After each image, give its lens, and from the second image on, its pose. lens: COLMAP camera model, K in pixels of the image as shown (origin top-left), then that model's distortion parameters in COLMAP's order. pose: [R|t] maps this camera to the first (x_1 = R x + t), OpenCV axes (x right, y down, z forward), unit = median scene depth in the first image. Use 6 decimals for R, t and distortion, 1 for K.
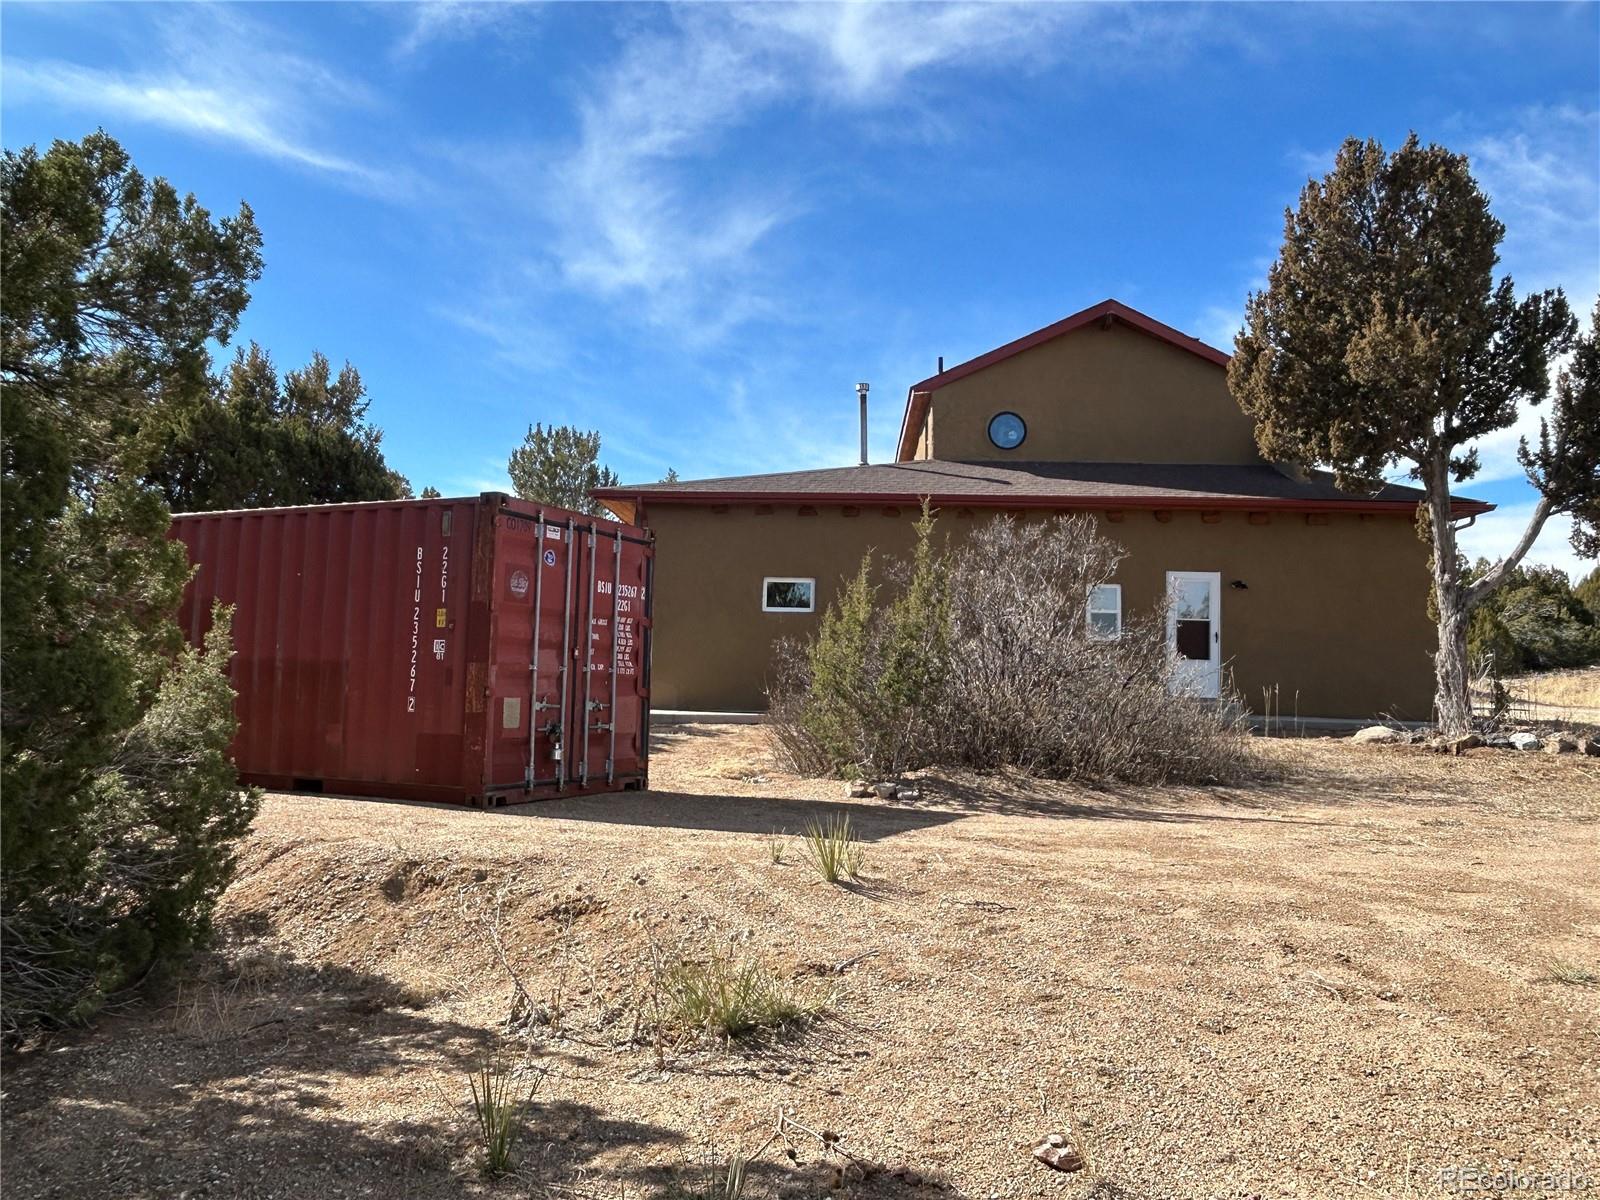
lens RADIAL K [[1163.6, 0, 750.7], [0, 1163.6, 602.4], [0, 0, 1]] dist [-0.036736, 0.000074]
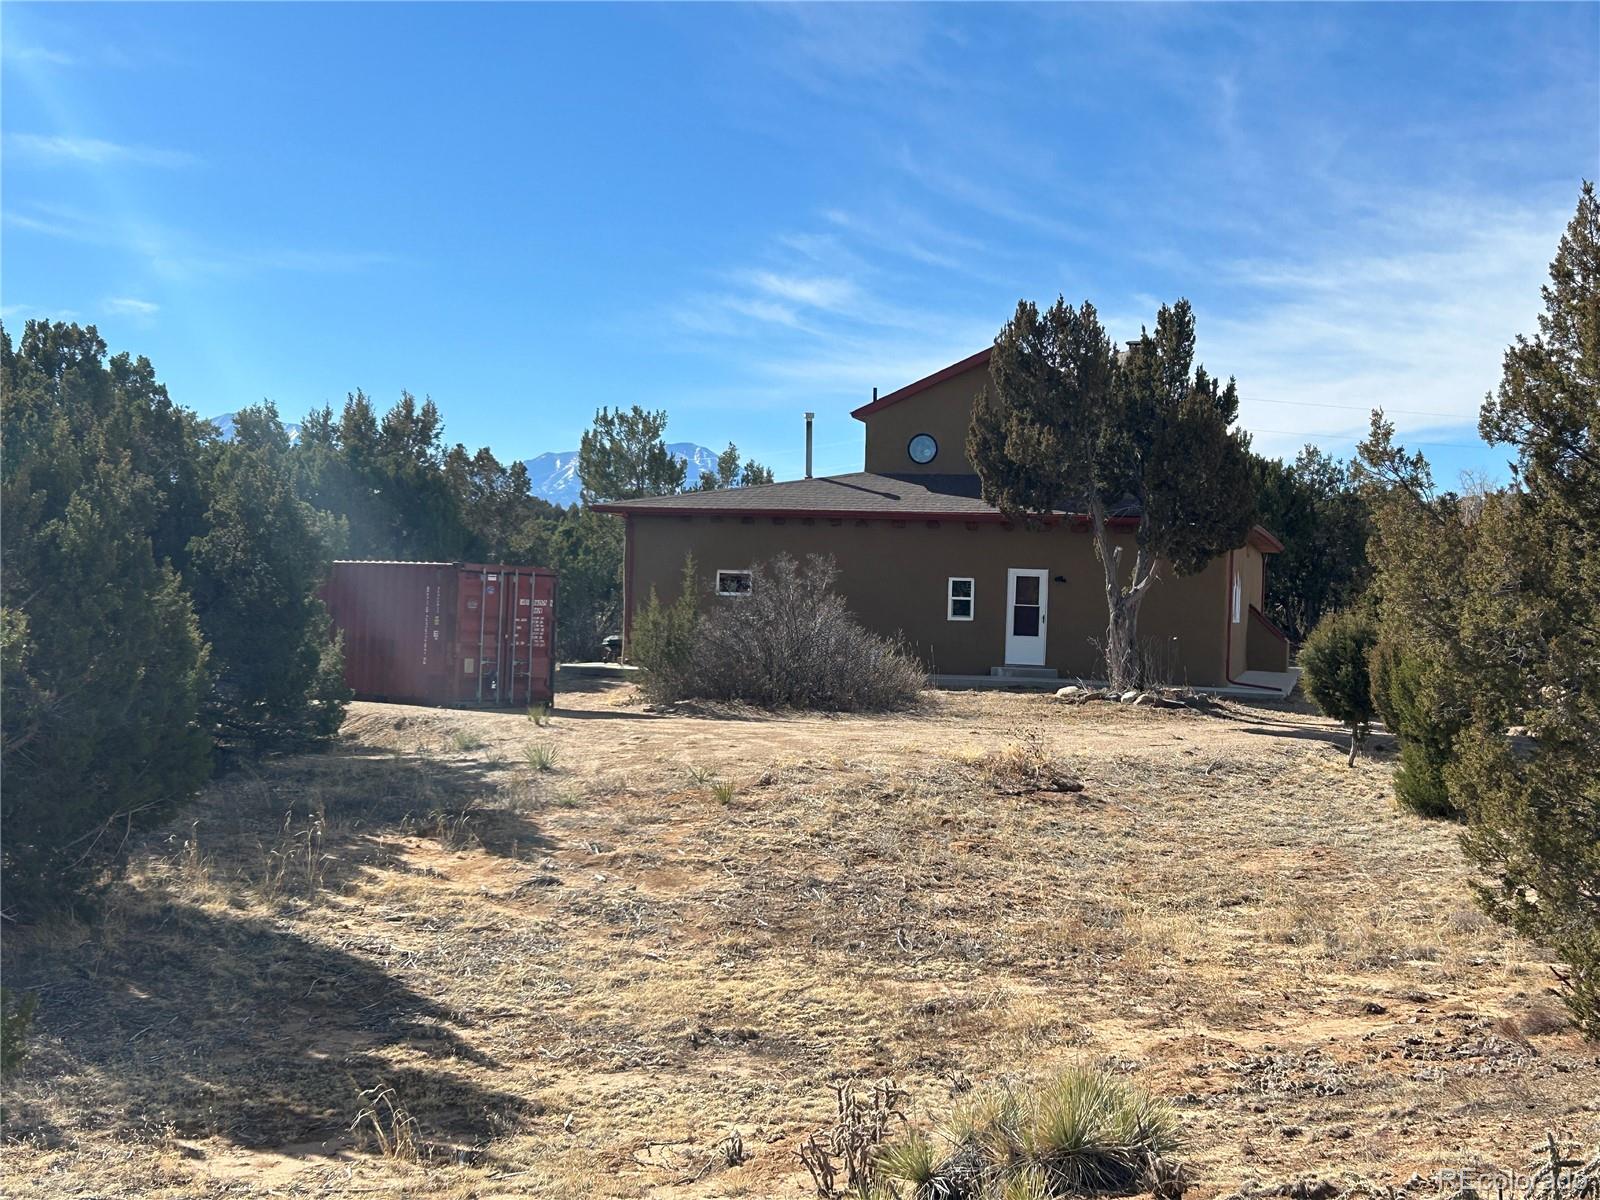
lens RADIAL K [[2100.0, 0, 800.0], [0, 2100.0, 600.0], [0, 0, 1]] dist [-0.135670, -0.006138]
pose [[0.977208, 0.009986, -0.212049, 1.058131], [0.002530, 0.998274, 0.058670, -0.218695], [0.212268, -0.057870, 0.975496, -2.294751]]
